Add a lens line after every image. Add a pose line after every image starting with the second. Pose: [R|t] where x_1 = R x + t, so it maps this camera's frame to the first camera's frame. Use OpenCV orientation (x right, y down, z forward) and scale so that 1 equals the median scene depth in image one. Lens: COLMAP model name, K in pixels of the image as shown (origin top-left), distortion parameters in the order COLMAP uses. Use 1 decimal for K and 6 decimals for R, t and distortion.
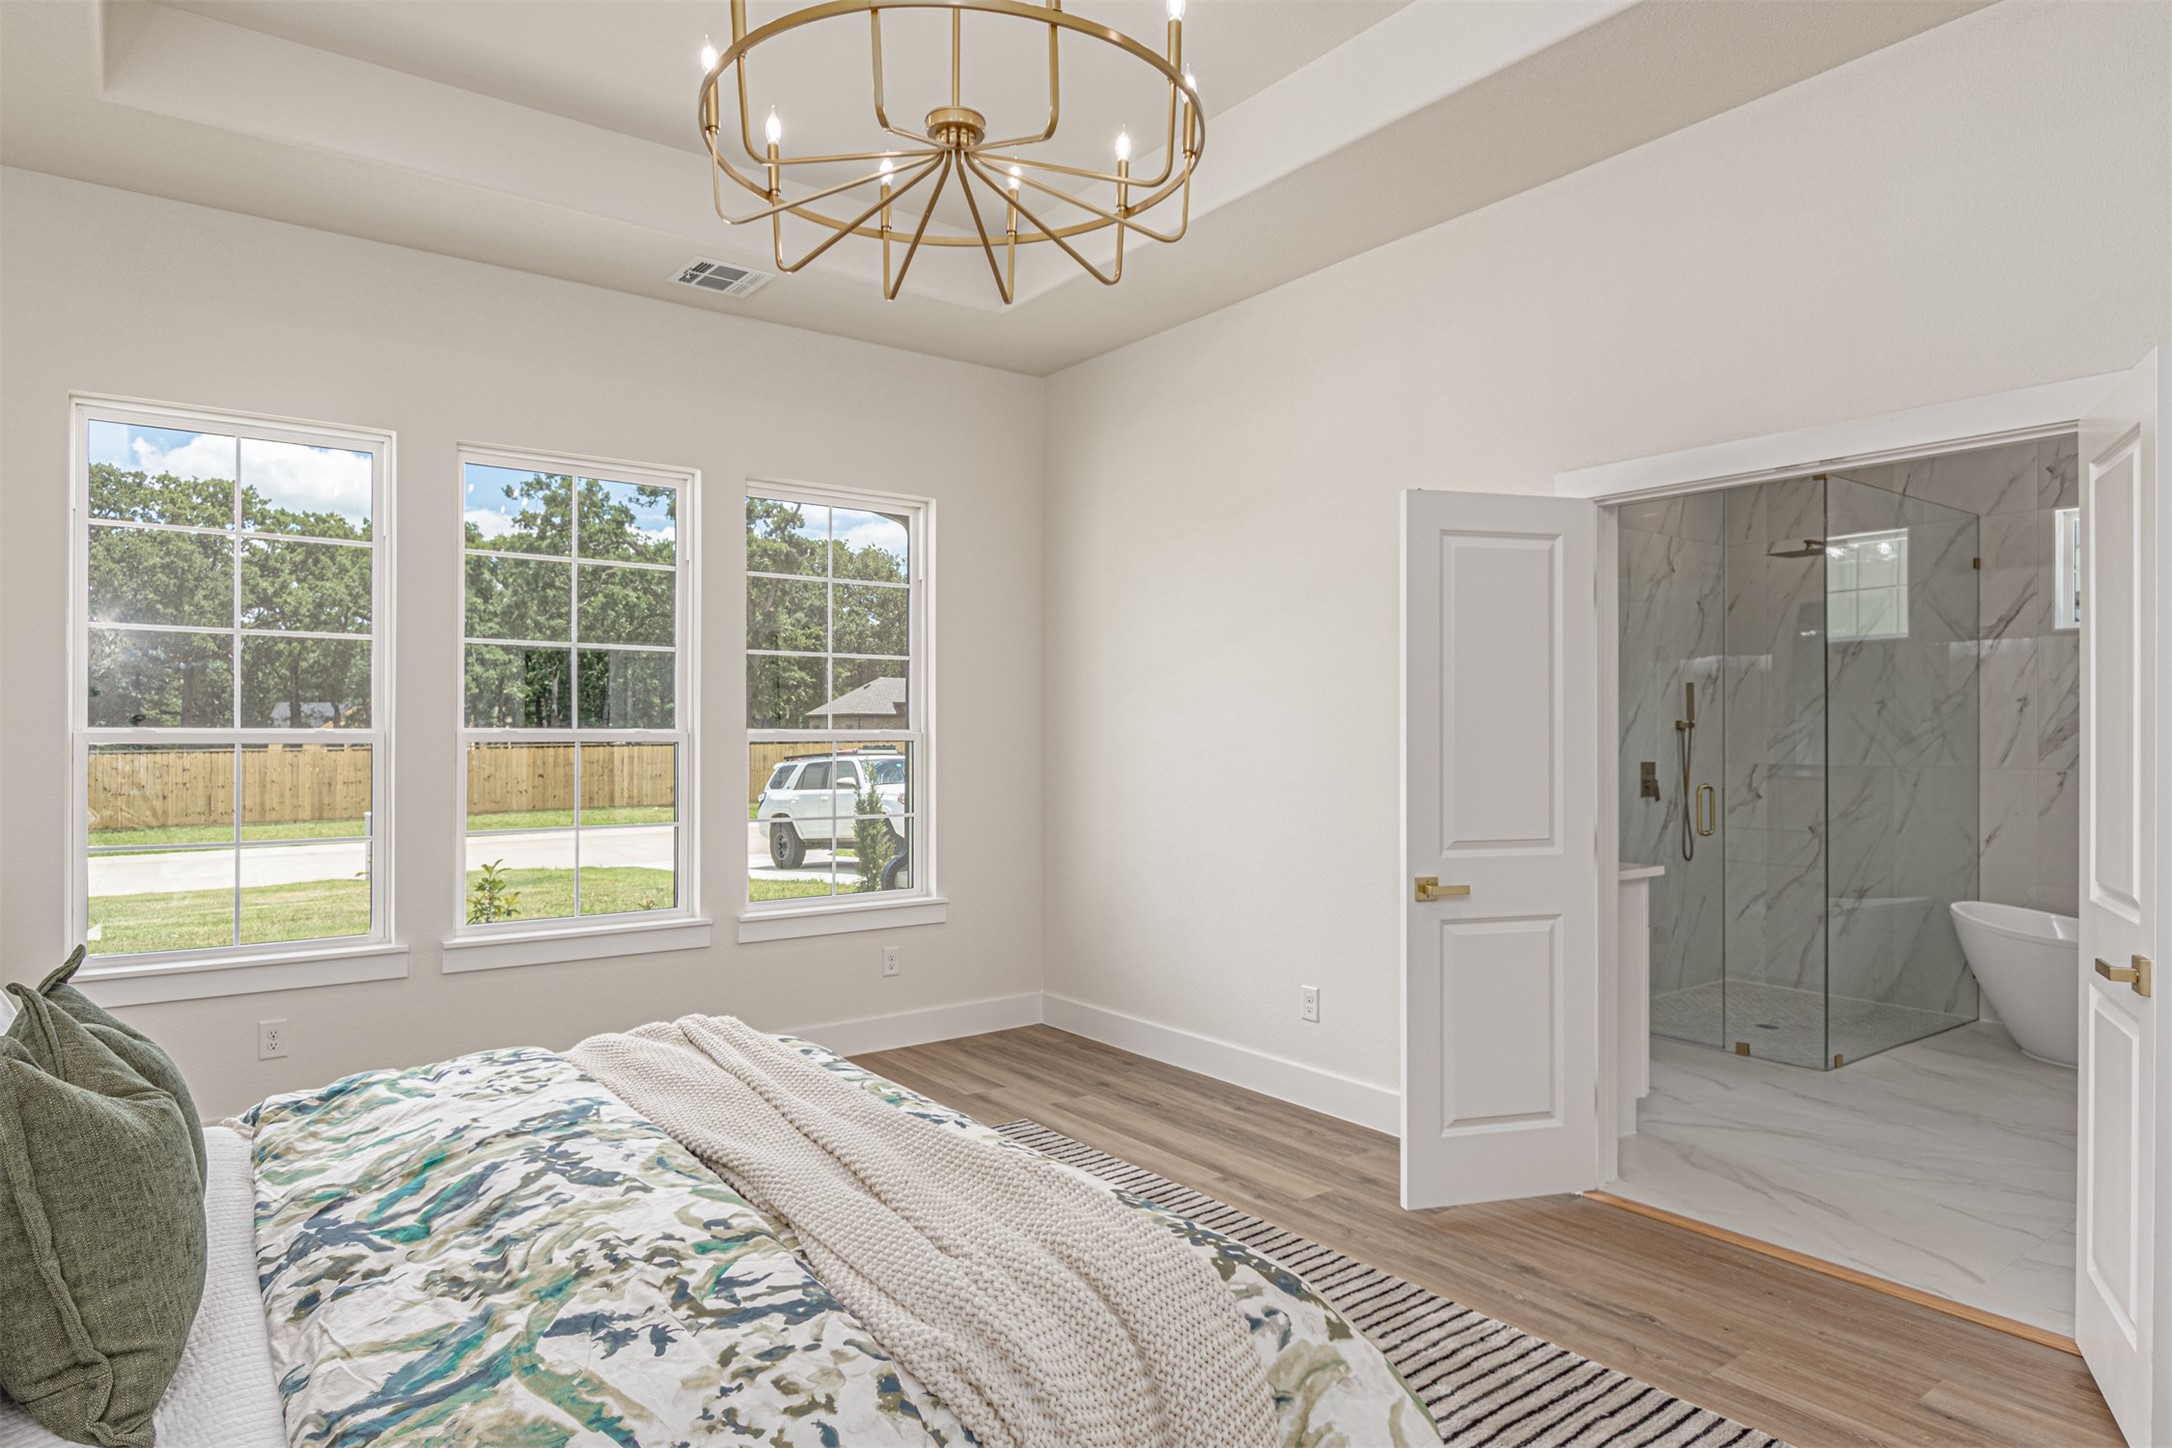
lens RADIAL K [[1237.4, 0, 1109.3], [0, 1237.4, 735.7], [0, 0, 1]] dist [-0.020424, 0.001954]
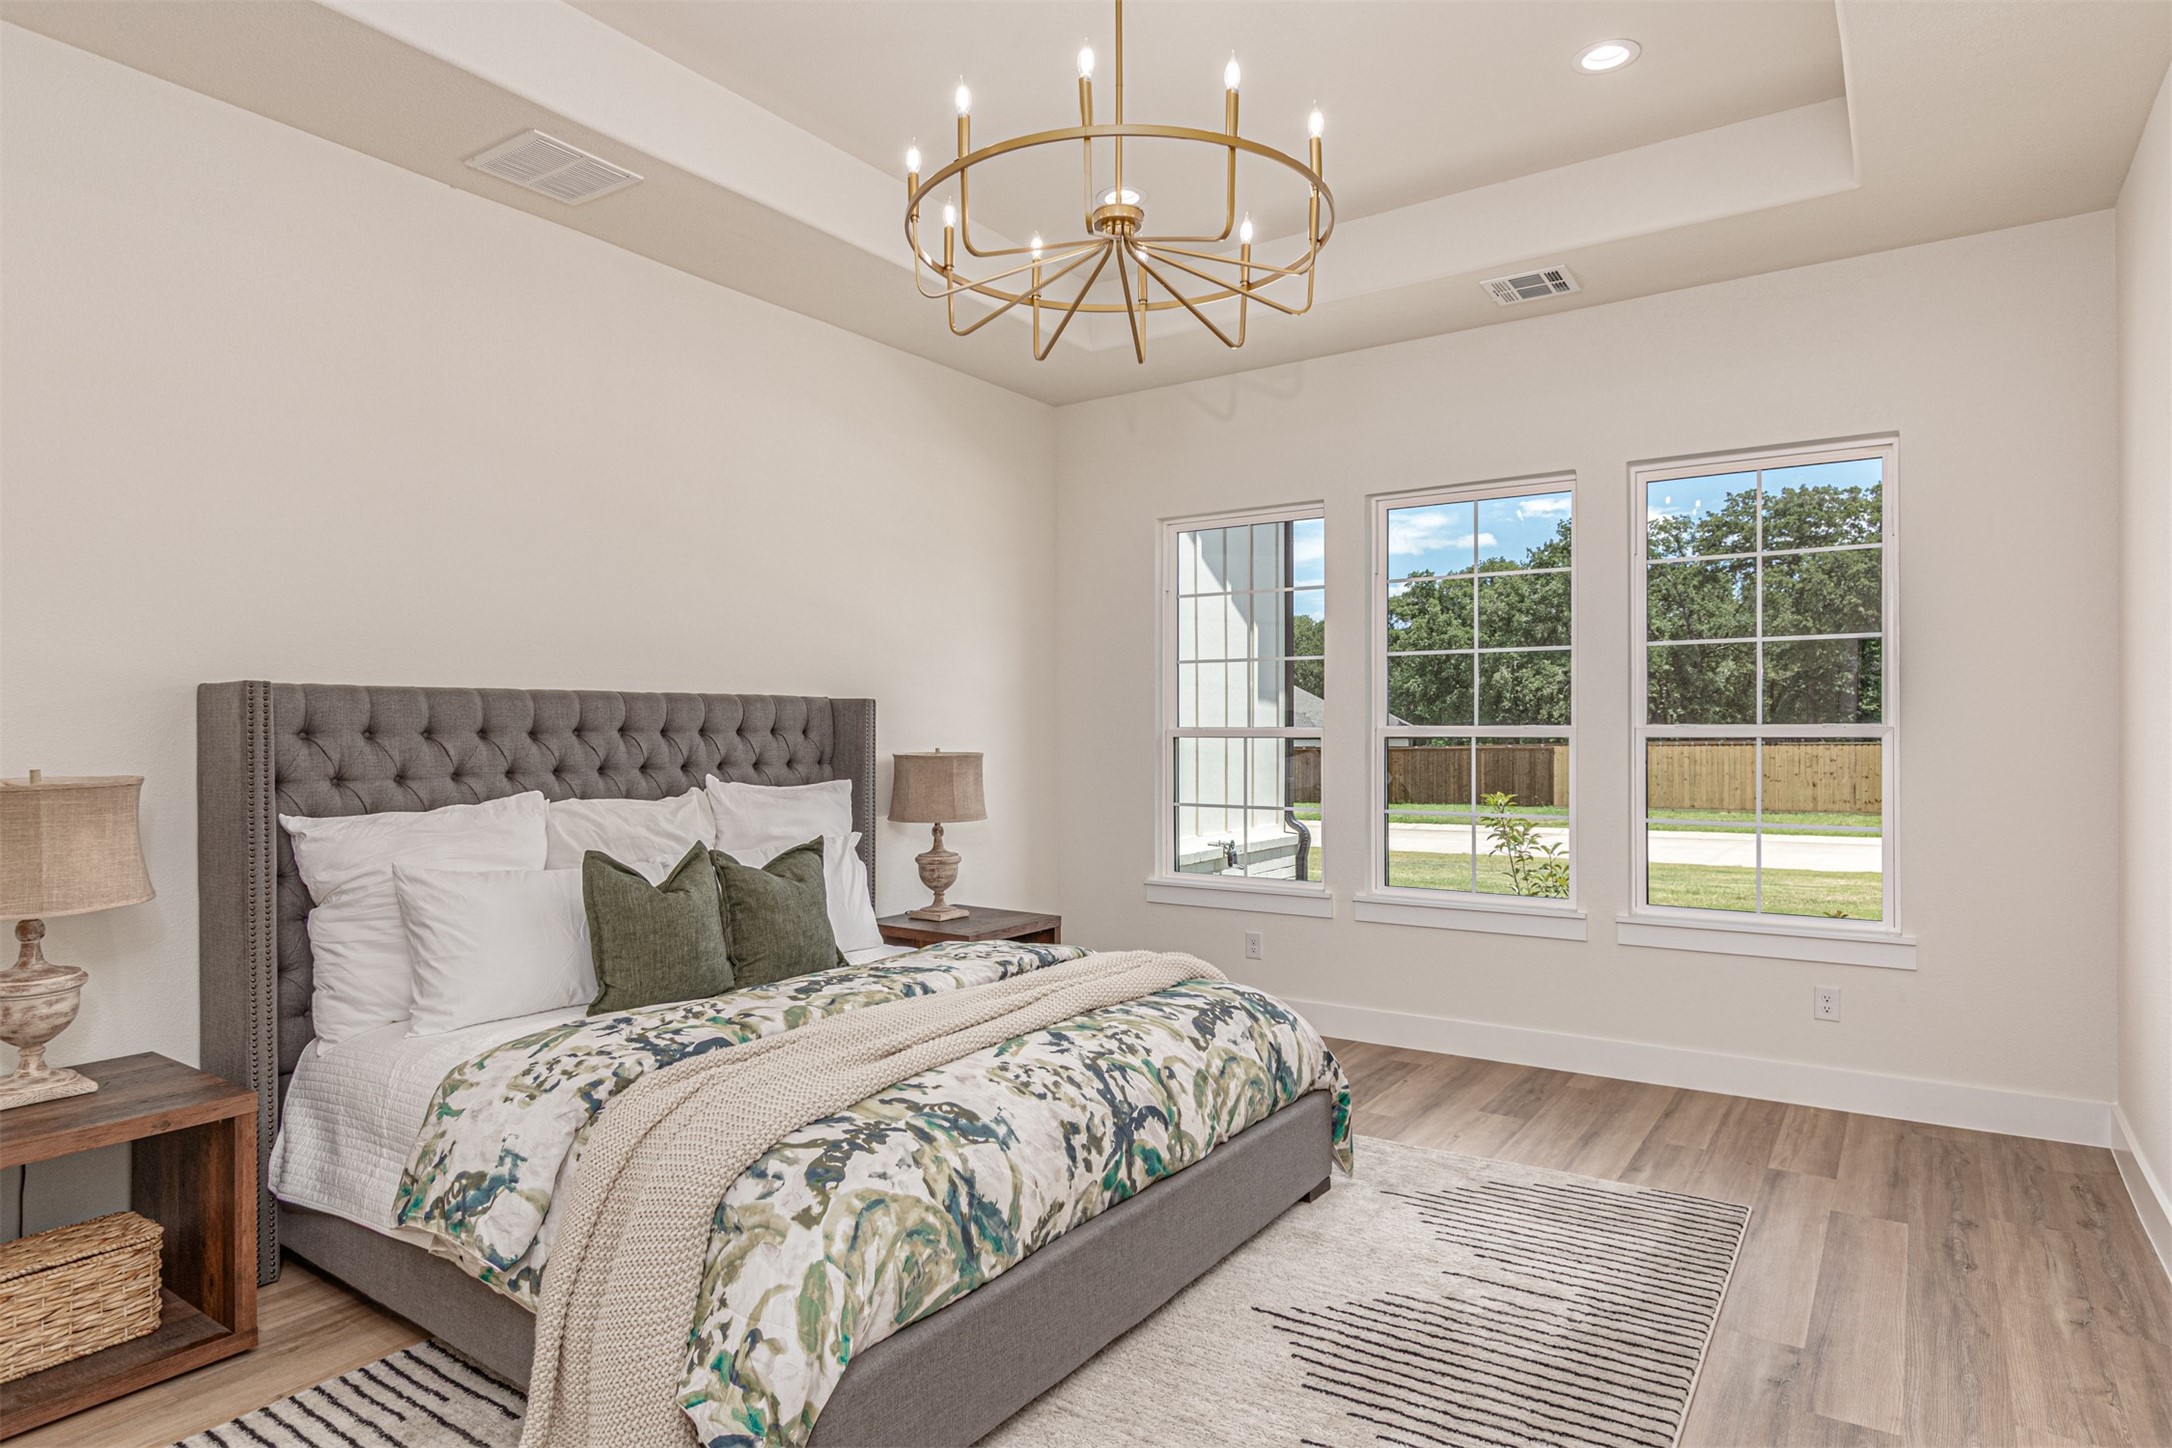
lens RADIAL K [[1237.4, 0, 1103.2], [0, 1237.4, 727.7], [0, 0, 1]] dist [-0.020424, 0.001954]
pose [[0.318038, -0.003144, -0.948073, 0.105314], [0.002089, 0.999994, -0.002615, -0.000370], [0.948076, -0.001149, 0.318043, 0.064573]]
